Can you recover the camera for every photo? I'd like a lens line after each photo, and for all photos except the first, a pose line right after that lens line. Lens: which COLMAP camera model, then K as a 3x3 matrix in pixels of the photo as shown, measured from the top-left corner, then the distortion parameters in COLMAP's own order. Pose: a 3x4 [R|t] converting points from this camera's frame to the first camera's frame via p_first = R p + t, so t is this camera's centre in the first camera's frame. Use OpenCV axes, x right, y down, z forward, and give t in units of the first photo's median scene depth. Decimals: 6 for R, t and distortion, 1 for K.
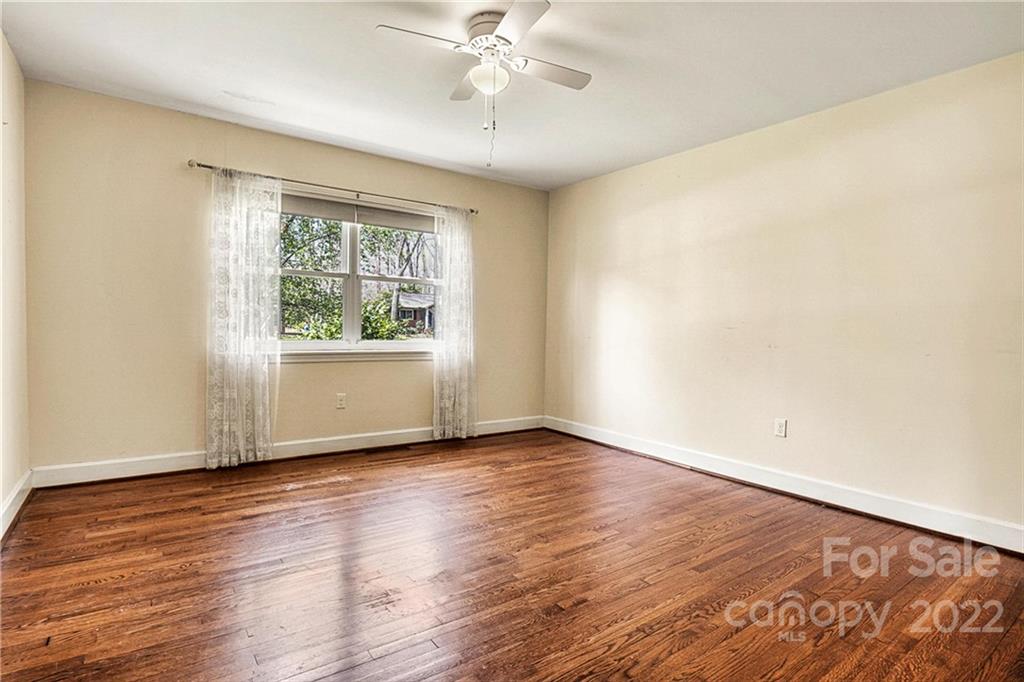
lens RADIAL K [[516.6, 0, 522.9], [0, 516.6, 350.1], [0, 0, 1]] dist [-0.024966, 0.000950]
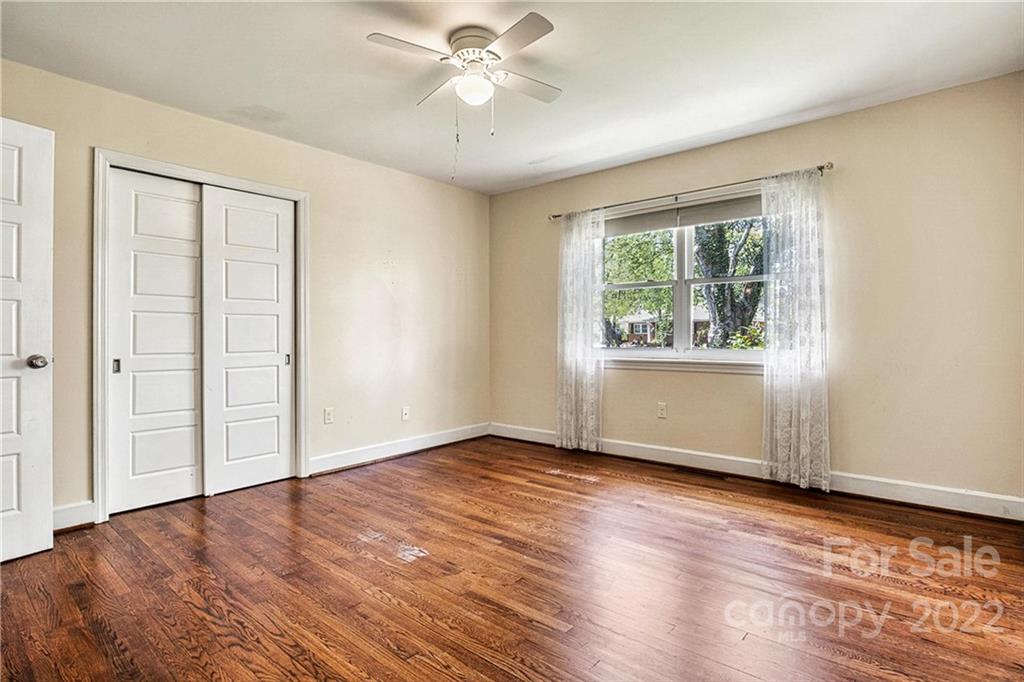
lens RADIAL K [[514.7, 0, 515.9], [0, 514.7, 331.6], [0, 0, 1]] dist [-0.026533, 0.001435]
pose [[0.226929, -0.029661, -0.973459, 0.602831], [-0.030964, 0.998811, -0.037651, -0.006454], [0.973419, 0.038687, 0.225741, 0.560236]]
